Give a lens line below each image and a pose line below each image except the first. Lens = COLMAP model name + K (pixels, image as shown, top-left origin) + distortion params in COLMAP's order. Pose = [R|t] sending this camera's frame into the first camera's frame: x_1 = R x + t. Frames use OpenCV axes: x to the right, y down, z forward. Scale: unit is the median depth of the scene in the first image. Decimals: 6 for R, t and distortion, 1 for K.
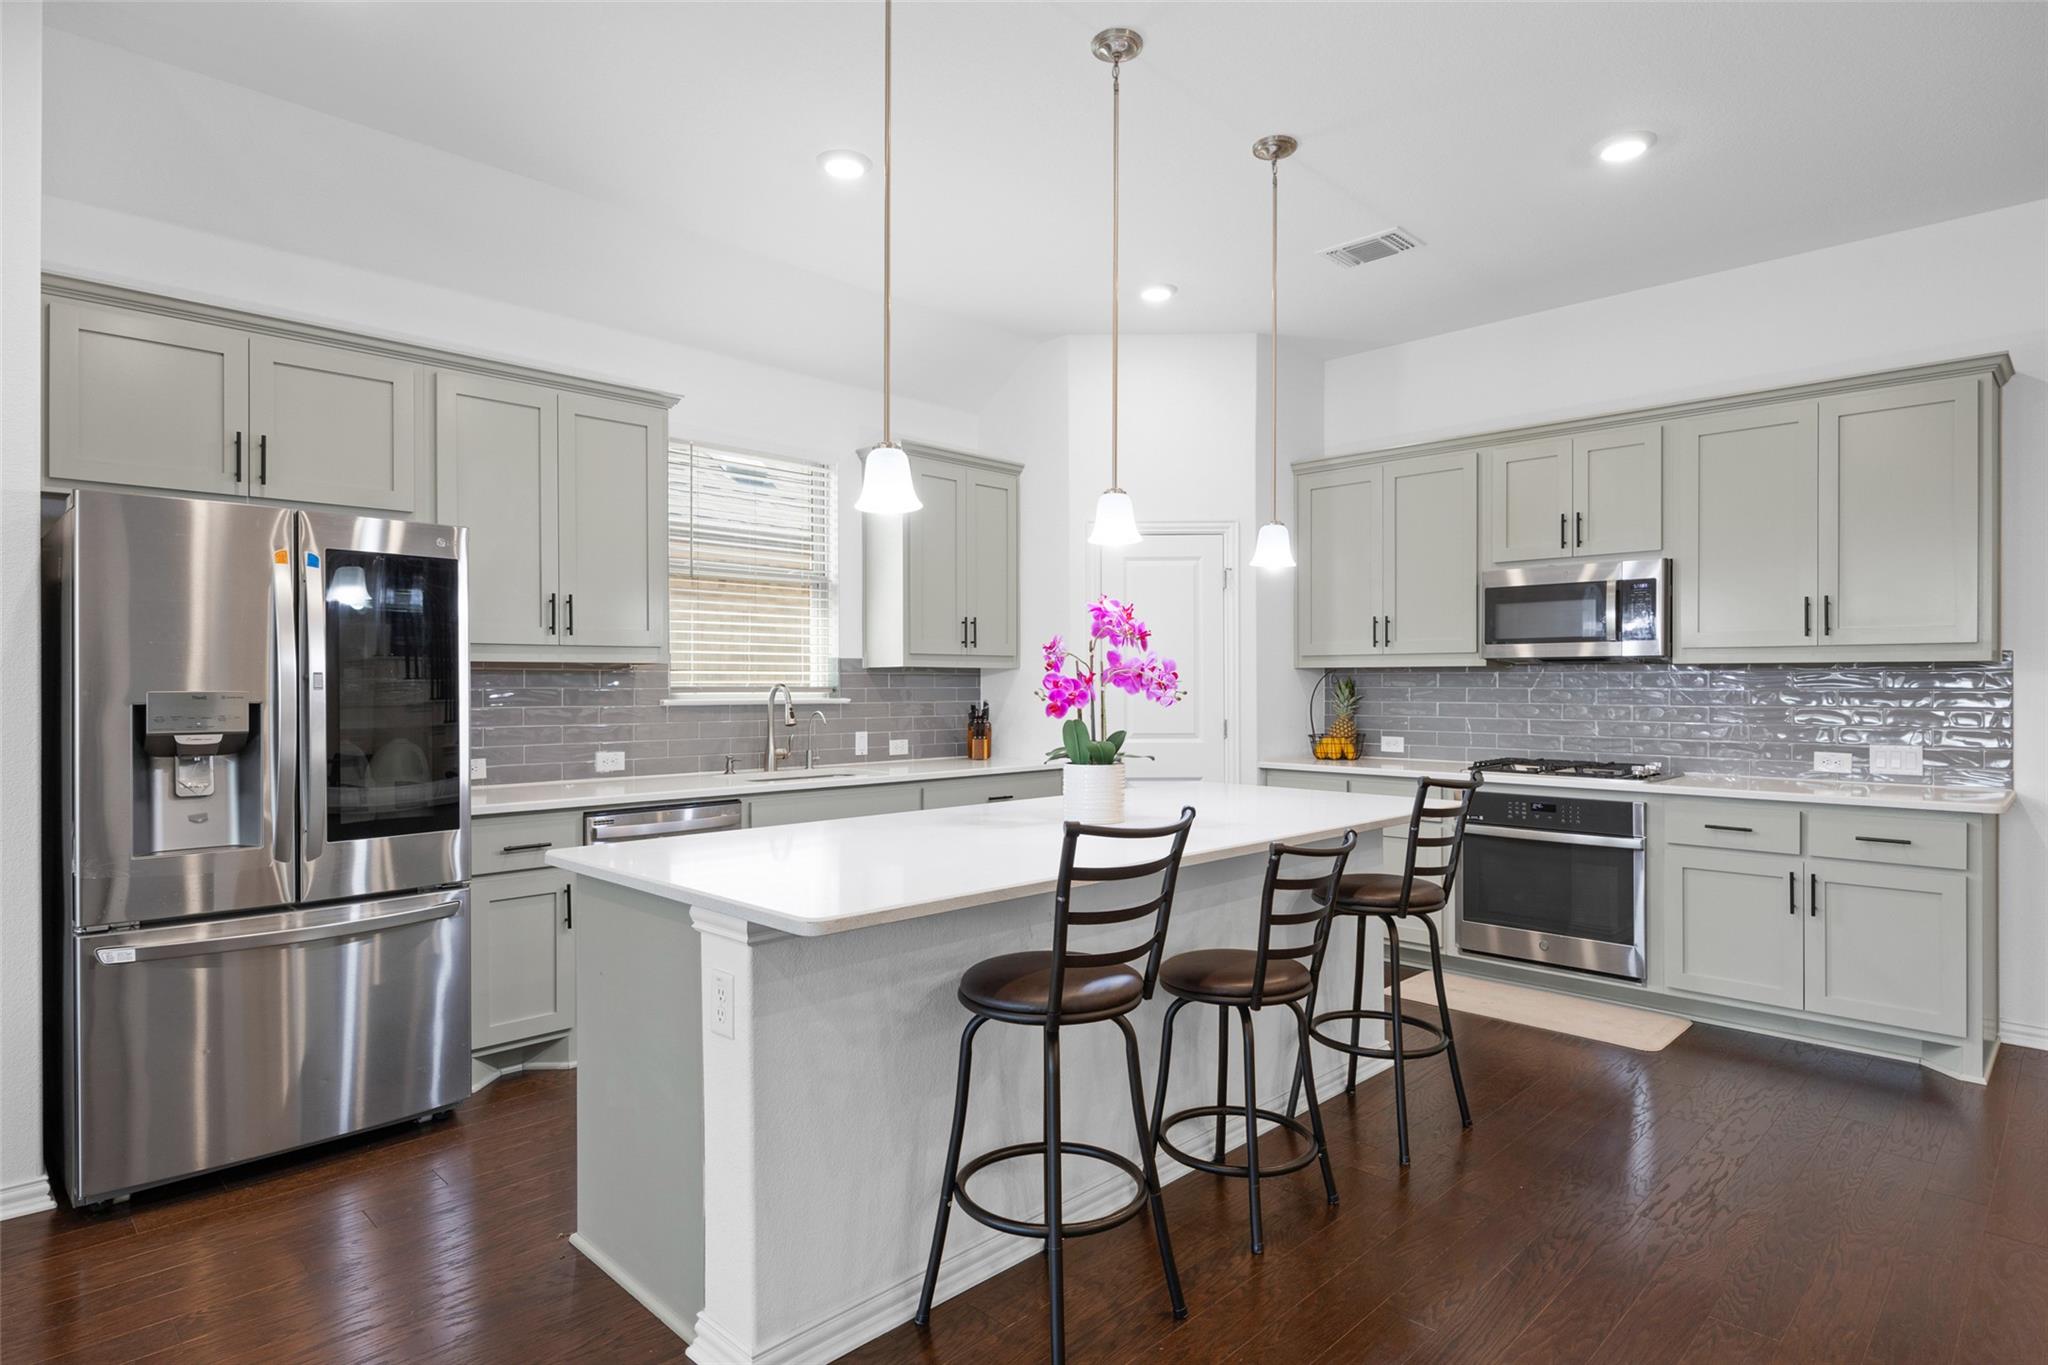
lens RADIAL K [[1101.5, 0, 1024.5], [0, 1101.5, 682.5], [0, 0, 1]] dist [0.001706, -0.001493]
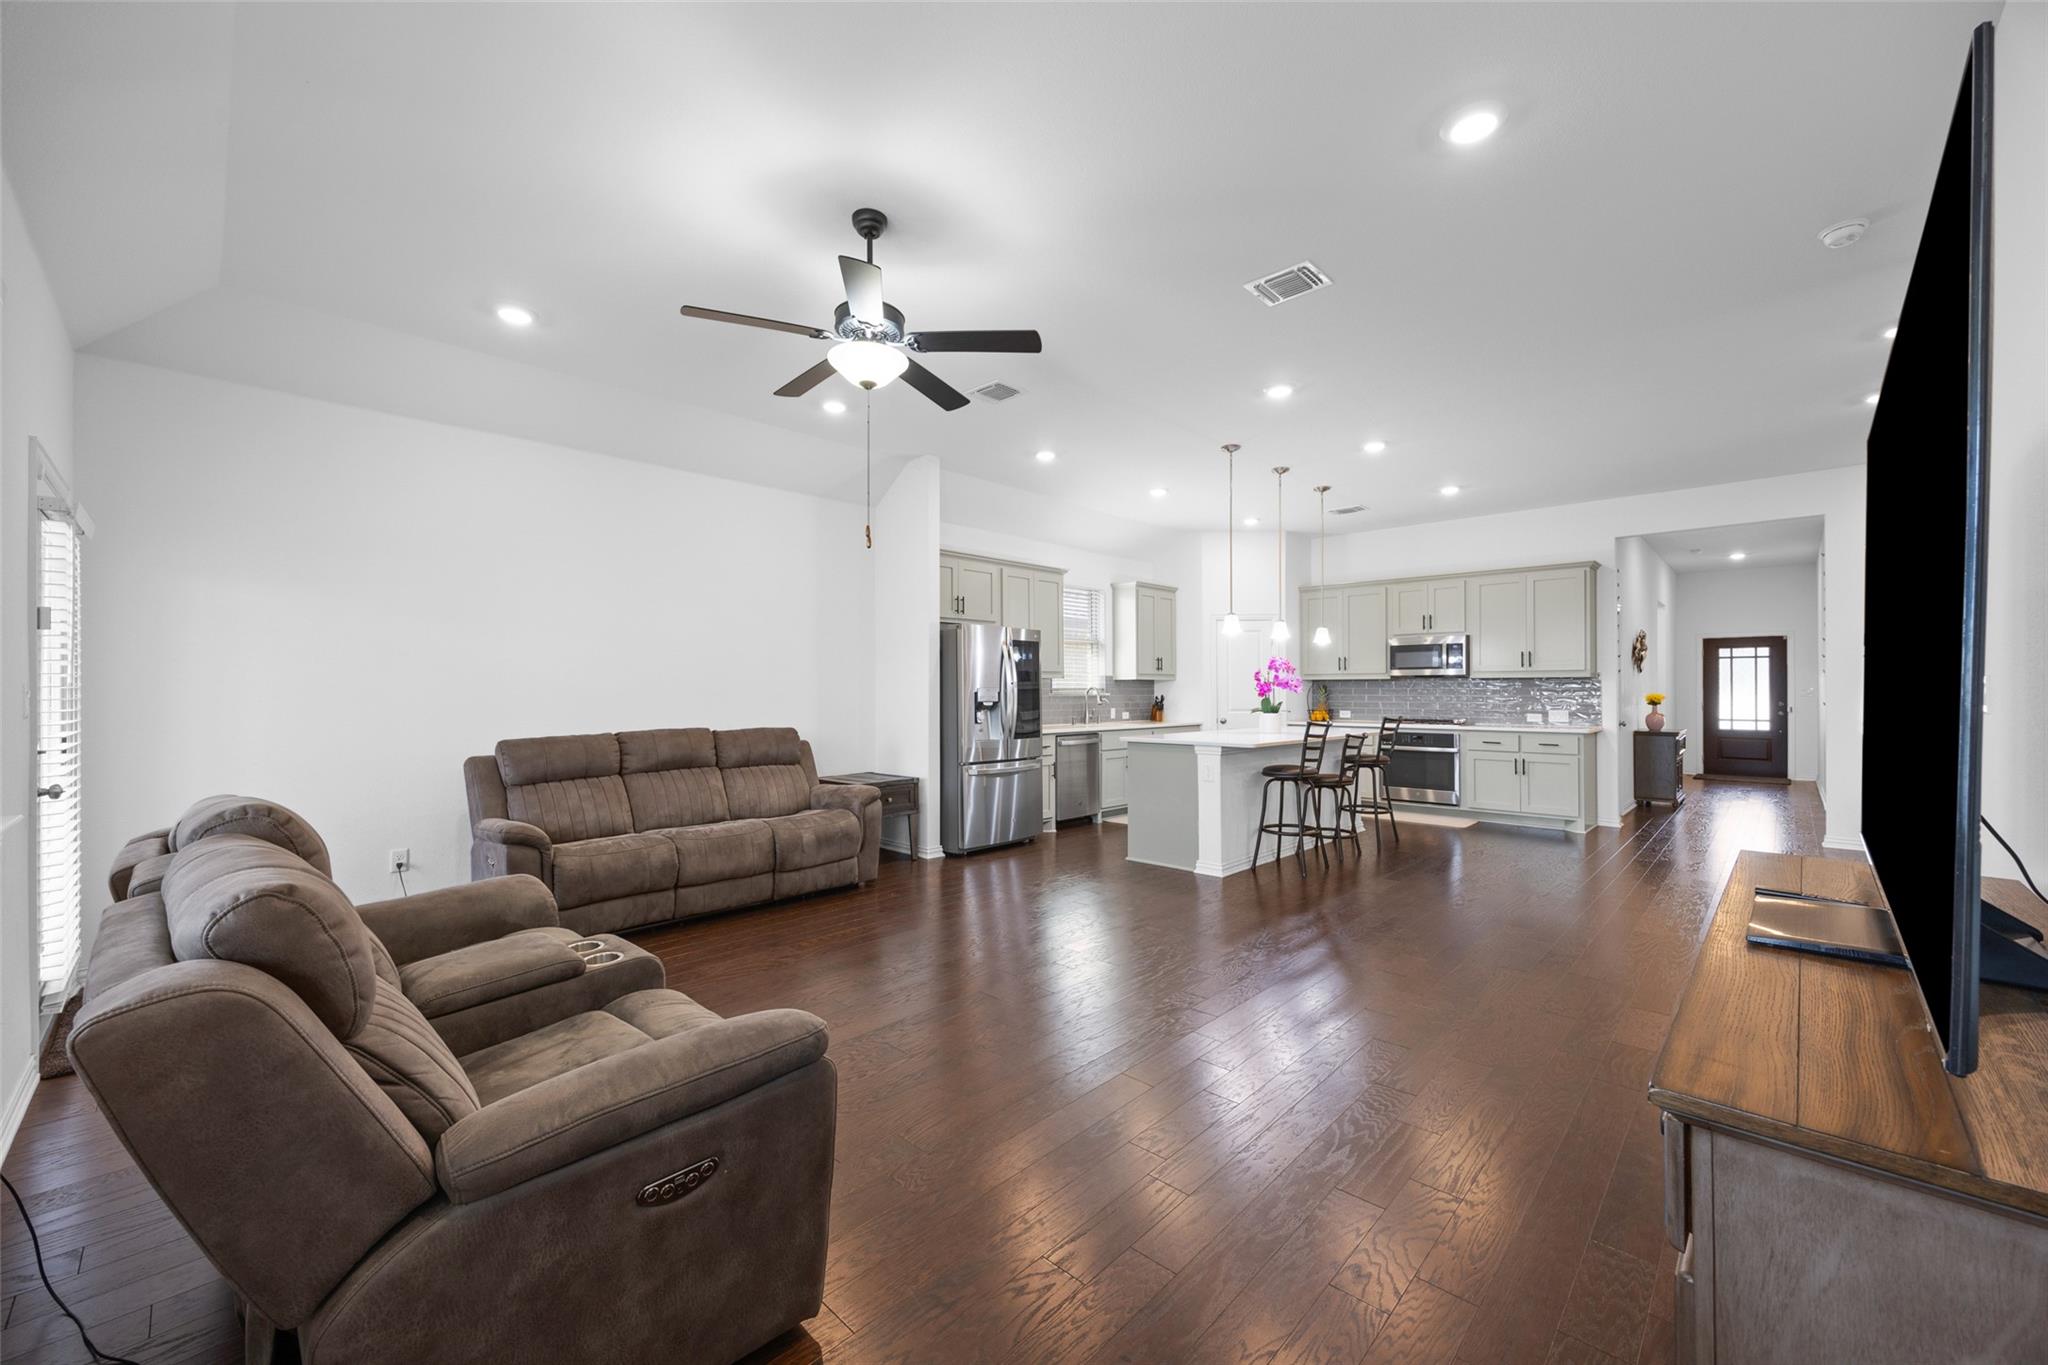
lens RADIAL K [[790.5, 0, 1022.5], [0, 790.5, 686.5], [0, 0, 1]] dist [0.010486, 0.000325]
pose [[0.999890, -0.001025, 0.014791, -0.425958], [0.001096, 0.999988, -0.004790, 0.008952], [-0.014786, 0.004806, 0.999879, -0.737870]]
